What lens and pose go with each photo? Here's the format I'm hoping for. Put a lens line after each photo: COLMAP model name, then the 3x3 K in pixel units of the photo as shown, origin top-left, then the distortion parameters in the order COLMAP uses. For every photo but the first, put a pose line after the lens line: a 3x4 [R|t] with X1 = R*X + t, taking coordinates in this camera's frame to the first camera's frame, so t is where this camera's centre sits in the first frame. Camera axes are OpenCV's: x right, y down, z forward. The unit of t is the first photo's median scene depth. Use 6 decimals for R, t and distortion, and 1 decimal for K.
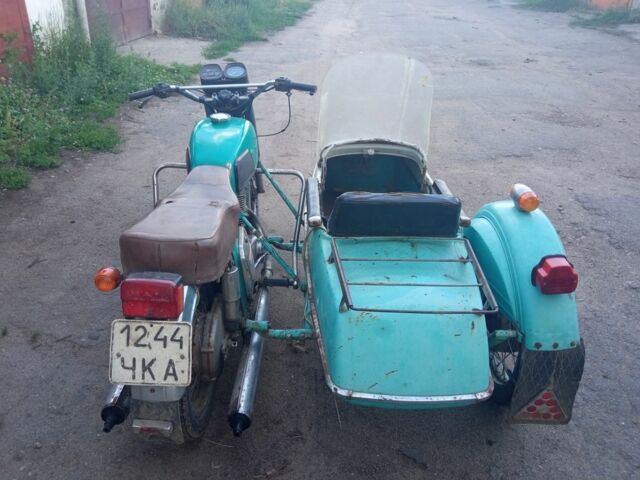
lens RADIAL K [[522.9, 0, 318.4], [0, 522.9, 239.6], [0, 0, 1]] dist [0.044912, -0.060364]
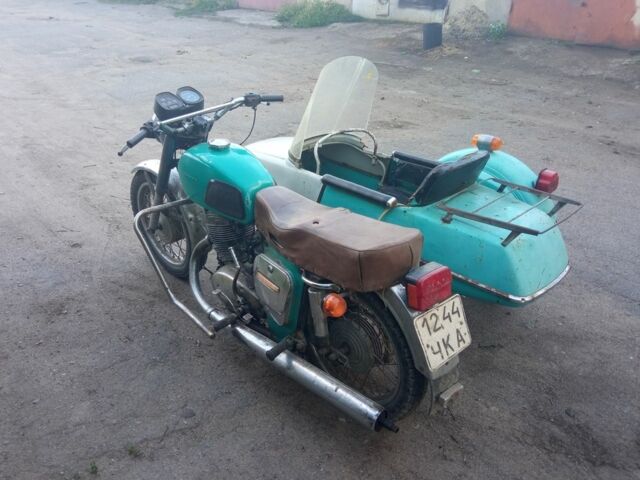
lens RADIAL K [[522.9, 0, 316.0], [0, 522.9, 239.7], [0, 0, 1]] dist [0.044912, -0.060364]
pose [[0.721569, -0.338405, 0.604004, -1.153324], [0.330052, 0.935028, 0.129574, -0.217946], [-0.608609, 0.105856, 0.786378, 0.238888]]
